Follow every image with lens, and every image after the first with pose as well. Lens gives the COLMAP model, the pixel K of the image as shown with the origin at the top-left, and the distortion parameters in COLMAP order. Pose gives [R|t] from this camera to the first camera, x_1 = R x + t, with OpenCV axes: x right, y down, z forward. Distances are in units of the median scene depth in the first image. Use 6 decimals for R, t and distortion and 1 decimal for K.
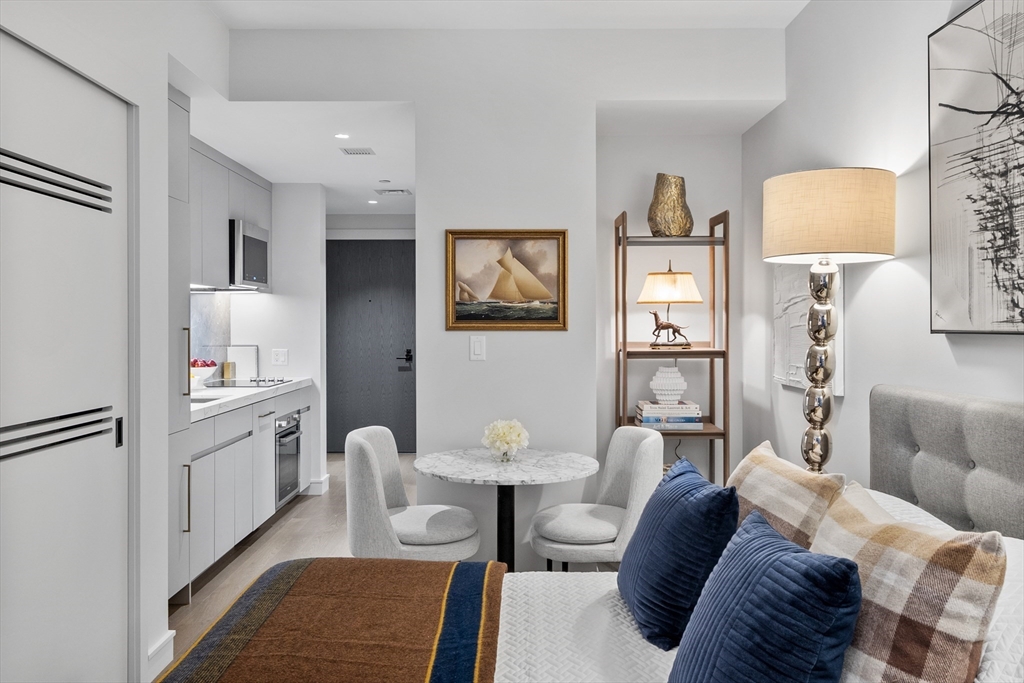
lens RADIAL K [[794.9, 0, 512.6], [0, 794.9, 330.2], [0, 0, 1]] dist [-0.002441, 0.001801]
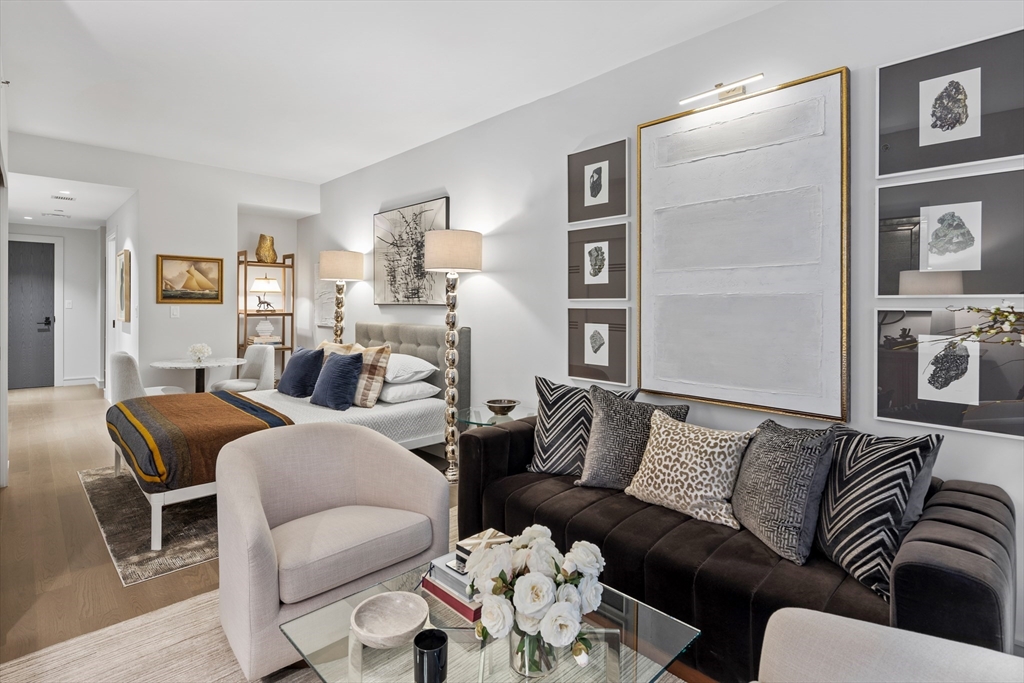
lens RADIAL K [[498.3, 0, 514.1], [0, 498.3, 305.5], [0, 0, 1]] dist [-0.000351, -0.001407]
pose [[0.715964, 0.003559, 0.698128, -0.321953], [-0.001928, 0.999993, -0.003121, 0.007981], [-0.698134, 0.000888, 0.715966, -0.568667]]
